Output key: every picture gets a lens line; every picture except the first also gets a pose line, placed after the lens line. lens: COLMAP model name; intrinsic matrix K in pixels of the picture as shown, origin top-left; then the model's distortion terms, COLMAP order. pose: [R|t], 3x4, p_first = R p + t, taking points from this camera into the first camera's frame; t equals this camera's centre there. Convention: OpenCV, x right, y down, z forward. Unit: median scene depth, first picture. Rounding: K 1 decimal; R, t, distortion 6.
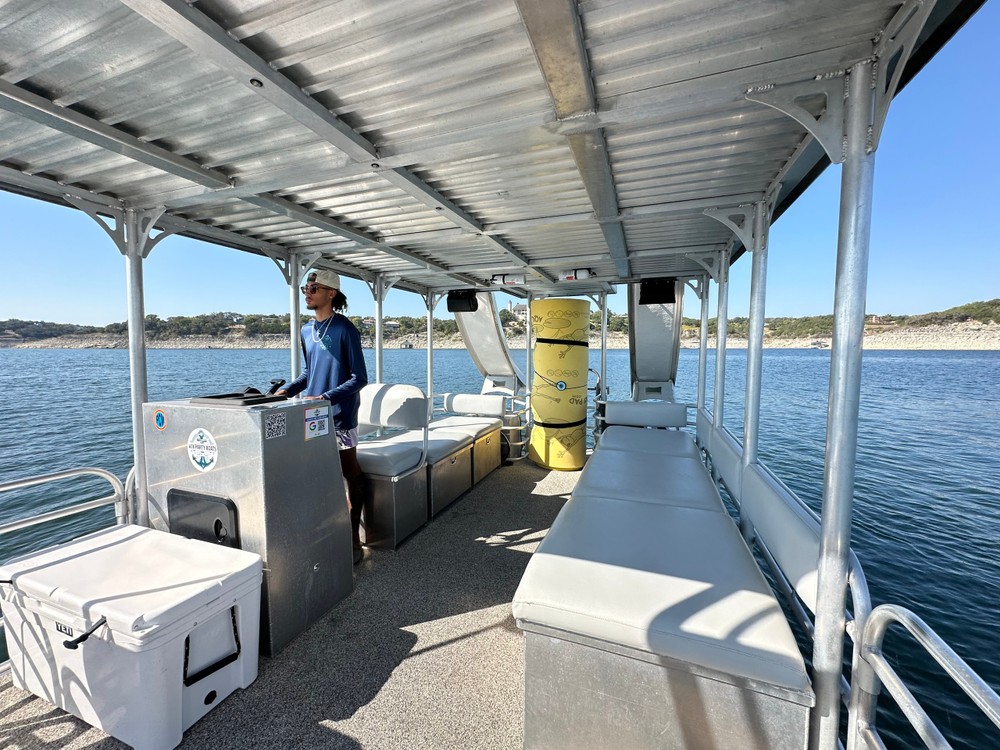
lens RADIAL K [[398.8, 0, 499.7], [0, 398.8, 381.8], [0, 0, 1]] dist [-0.005238, 0.000702]
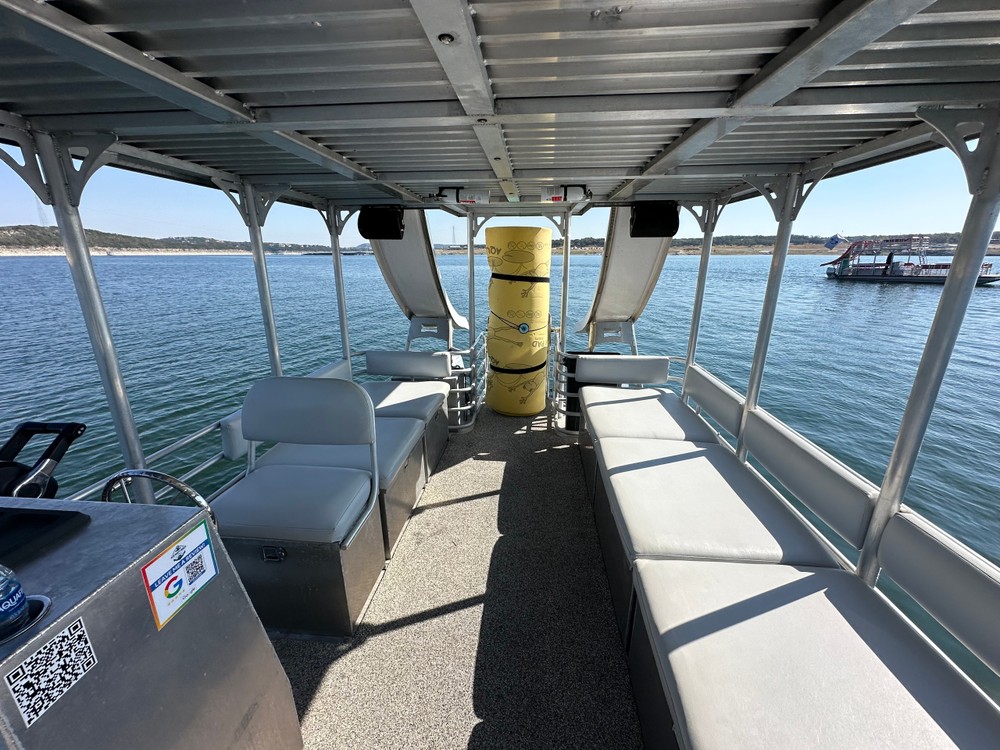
lens RADIAL K [[398.8, 0, 498.3], [0, 398.8, 378.9], [0, 0, 1]] dist [-0.005238, 0.000702]
pose [[0.966348, -0.070704, 0.247329, -0.096973], [0.015732, 0.975929, 0.217521, -0.085420], [-0.256755, -0.206310, 0.944200, 0.242230]]
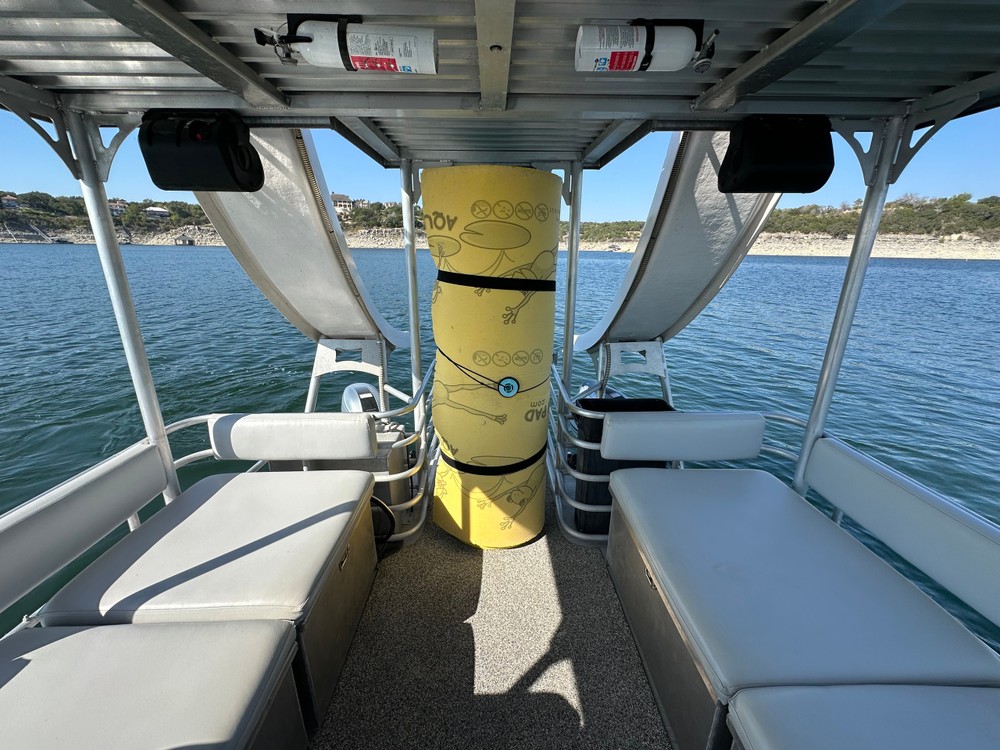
lens RADIAL K [[398.8, 0, 496.9], [0, 398.8, 373.5], [0, 0, 1]] dist [-0.005238, 0.000702]
pose [[0.917432, -0.105644, 0.383611, -0.021845], [0.018523, 0.974403, 0.224045, -0.097800], [-0.397460, -0.198441, 0.895905, 0.588388]]
